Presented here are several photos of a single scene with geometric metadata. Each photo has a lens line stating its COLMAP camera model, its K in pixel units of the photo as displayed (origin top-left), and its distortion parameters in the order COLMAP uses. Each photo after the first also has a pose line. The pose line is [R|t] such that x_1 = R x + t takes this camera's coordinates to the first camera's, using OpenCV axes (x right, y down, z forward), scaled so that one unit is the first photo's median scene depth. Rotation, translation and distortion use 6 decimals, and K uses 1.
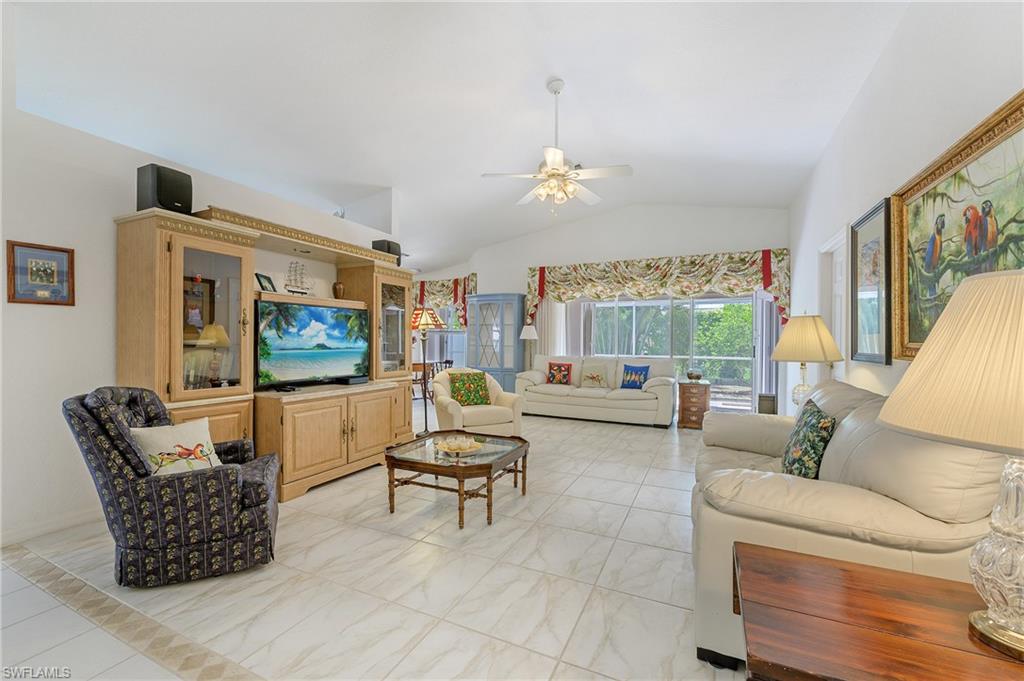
lens RADIAL K [[418.5, 0, 512.0], [0, 418.5, 340.5], [0, 0, 1]] dist [-0.000320, -0.000180]
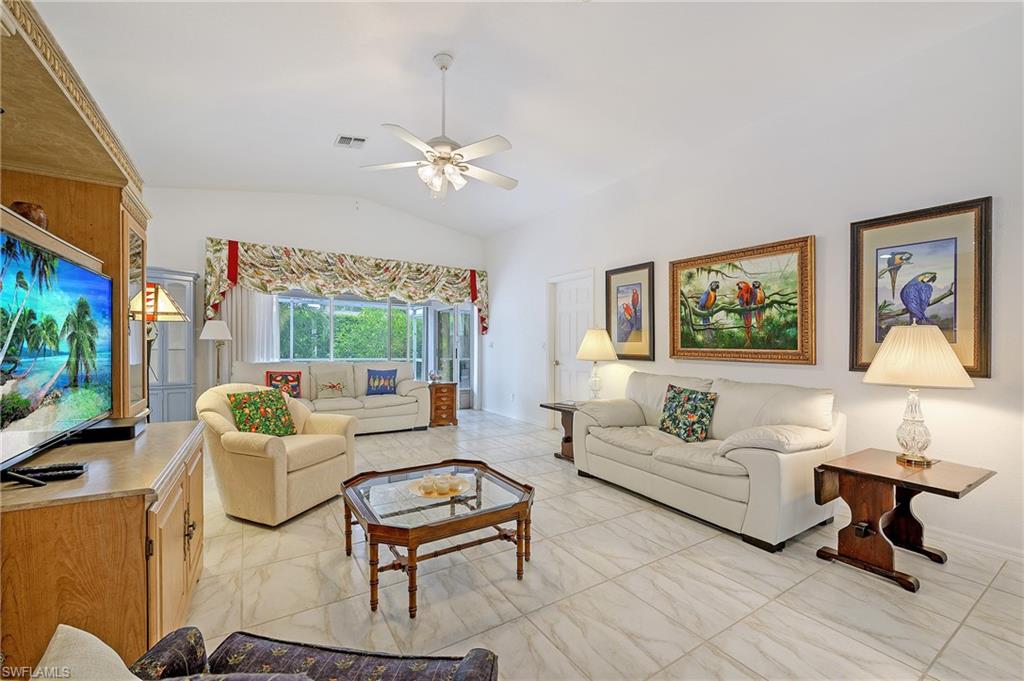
lens RADIAL K [[418.5, 0, 512.0], [0, 418.5, 340.5], [0, 0, 1]] dist [-0.000320, -0.000180]
pose [[0.534314, 0.012997, 0.845186, -0.345956], [-0.010564, 0.999906, -0.008698, -0.001433], [-0.845220, -0.004281, 0.534402, 0.243416]]
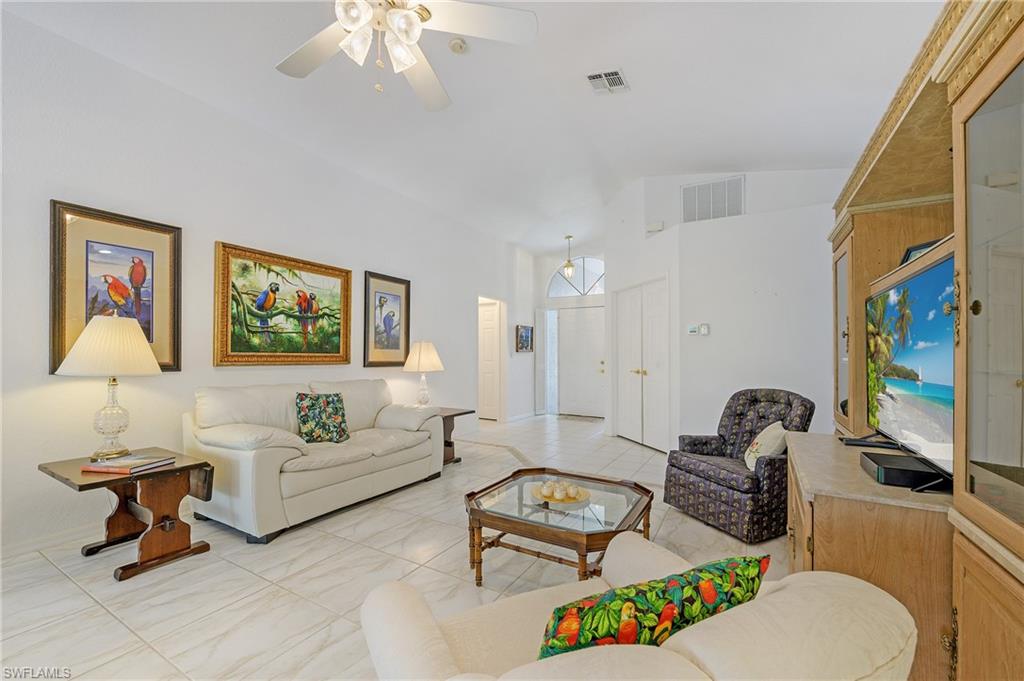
lens RADIAL K [[418.5, 0, 512.0], [0, 418.5, 340.5], [0, 0, 1]] dist [-0.000320, -0.000180]
pose [[-0.996814, -0.013997, 0.078526, -0.051653], [-0.016538, 0.999358, -0.031790, -0.002201], [-0.078030, -0.032988, -0.996405, 0.877289]]
